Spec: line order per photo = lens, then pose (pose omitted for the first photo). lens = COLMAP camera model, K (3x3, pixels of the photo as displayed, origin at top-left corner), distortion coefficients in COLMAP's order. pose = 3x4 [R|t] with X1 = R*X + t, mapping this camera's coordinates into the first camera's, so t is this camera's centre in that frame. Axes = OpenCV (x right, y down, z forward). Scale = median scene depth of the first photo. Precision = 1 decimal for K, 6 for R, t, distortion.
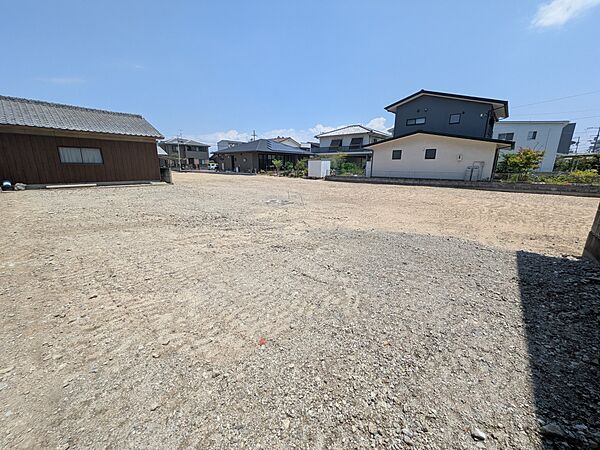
lens RADIAL K [[237.8, 0, 300.0], [0, 237.8, 225.0], [0, 0, 1]] dist [-0.001411, -0.000376]
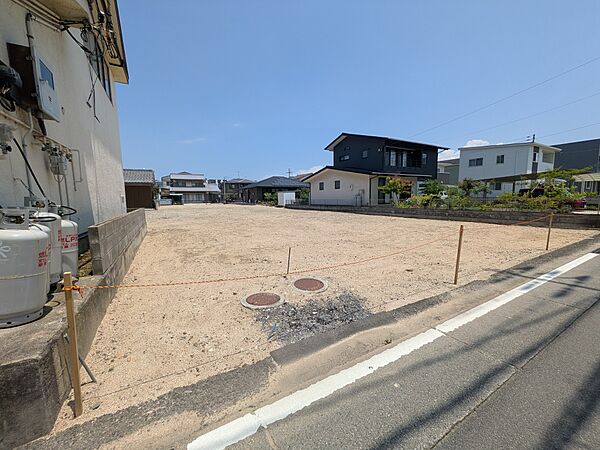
lens RADIAL K [[237.8, 0, 300.0], [0, 237.8, 225.0], [0, 0, 1]] dist [-0.001411, -0.000376]
pose [[0.941764, 0.015970, -0.335894, 0.592991], [-0.060072, 0.990794, -0.121321, 0.043350], [0.330864, 0.134434, 0.934054, -0.111121]]
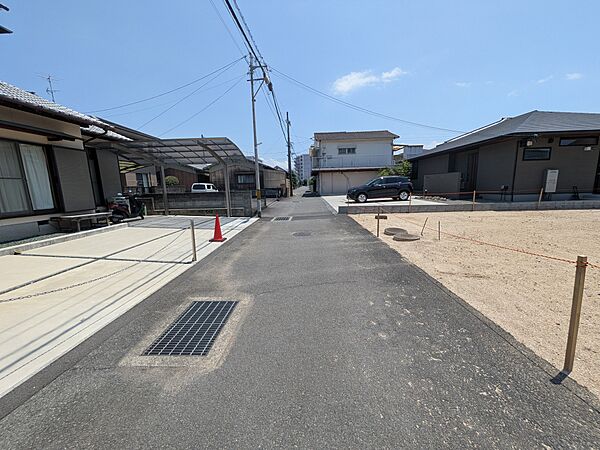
lens RADIAL K [[237.8, 0, 300.0], [0, 237.8, 225.0], [0, 0, 1]] dist [-0.001411, -0.000376]
pose [[0.782512, -0.128986, 0.609128, -1.131562], [0.178813, 0.983650, -0.021418, -0.375859], [-0.596406, 0.125679, 0.792783, 1.464982]]
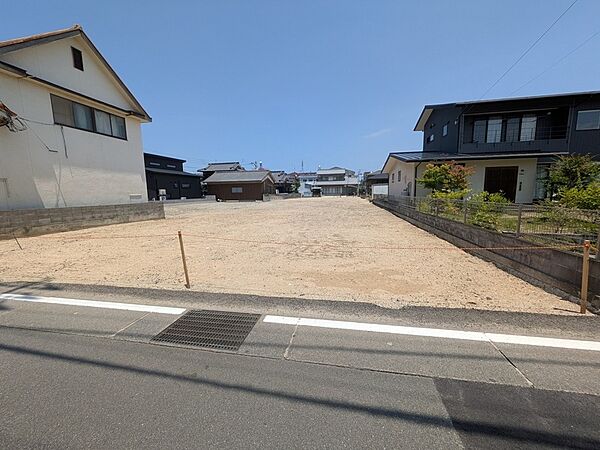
lens RADIAL K [[237.8, 0, 300.0], [0, 237.8, 225.0], [0, 0, 1]] dist [-0.001411, -0.000376]
pose [[0.492158, 0.099221, -0.864833, 0.912329], [-0.188231, 0.982109, 0.005557, -0.028330], [0.849912, 0.160054, 0.502029, 0.166655]]
